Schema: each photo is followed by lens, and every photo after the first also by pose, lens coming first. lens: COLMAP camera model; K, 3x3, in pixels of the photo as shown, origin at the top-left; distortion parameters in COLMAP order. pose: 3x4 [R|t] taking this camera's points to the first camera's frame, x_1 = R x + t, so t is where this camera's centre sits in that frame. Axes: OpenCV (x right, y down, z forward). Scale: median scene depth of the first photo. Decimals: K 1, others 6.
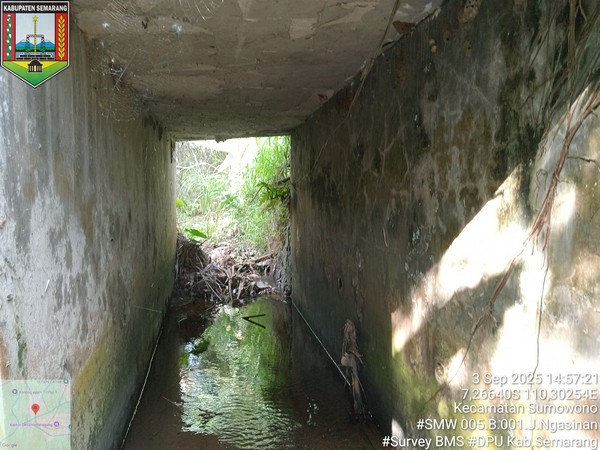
lens RADIAL K [[456.3, 0, 303.2], [0, 456.3, 224.8], [0, 0, 1]] dist [0.044593, -0.090854]
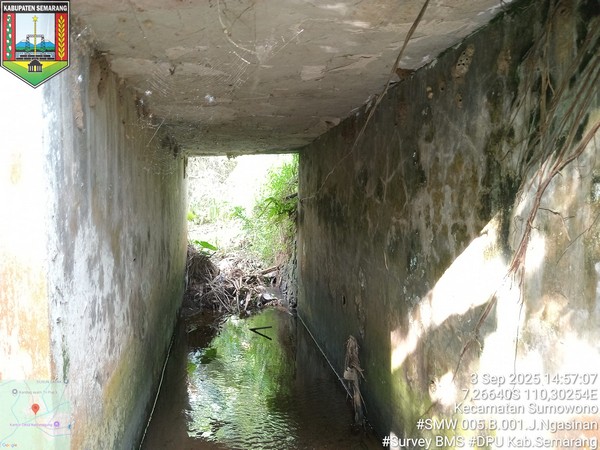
lens RADIAL K [[456.3, 0, 302.3], [0, 456.3, 223.4], [0, 0, 1]] dist [0.044593, -0.090854]
pose [[0.999781, 0.014719, -0.014897, -0.002790], [-0.015013, 0.999691, -0.019835, -0.031766], [0.014600, 0.020054, 0.999692, -0.072242]]
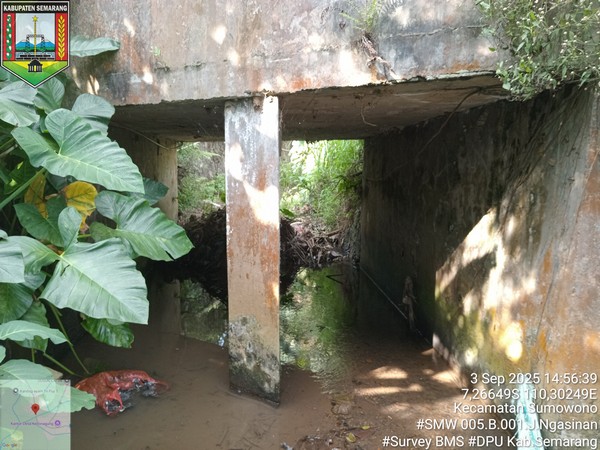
lens RADIAL K [[456.3, 0, 298.7], [0, 456.3, 221.1], [0, 0, 1]] dist [0.044593, -0.090854]
pose [[0.992749, 0.036828, -0.114426, -0.111969], [-0.030938, 0.998124, 0.052825, -0.058708], [0.116157, -0.048902, 0.992026, -0.656791]]
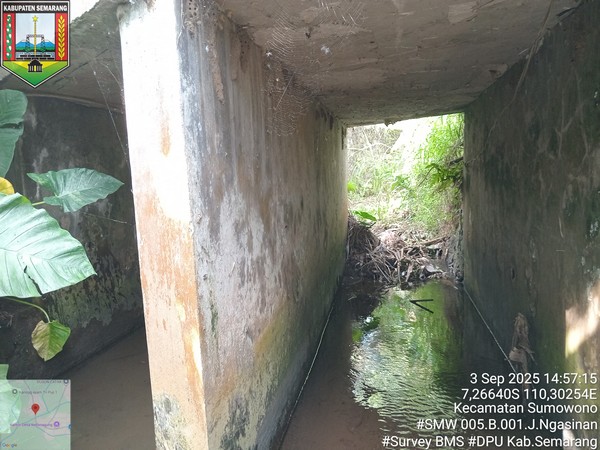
lens RADIAL K [[456.3, 0, 293.8], [0, 456.3, 224.5], [0, 0, 1]] dist [0.044593, -0.090854]
pose [[0.921591, 0.009786, -0.388038, 0.038065], [0.007624, 0.999033, 0.043301, -0.018257], [0.388087, -0.042864, 0.920626, -0.036886]]
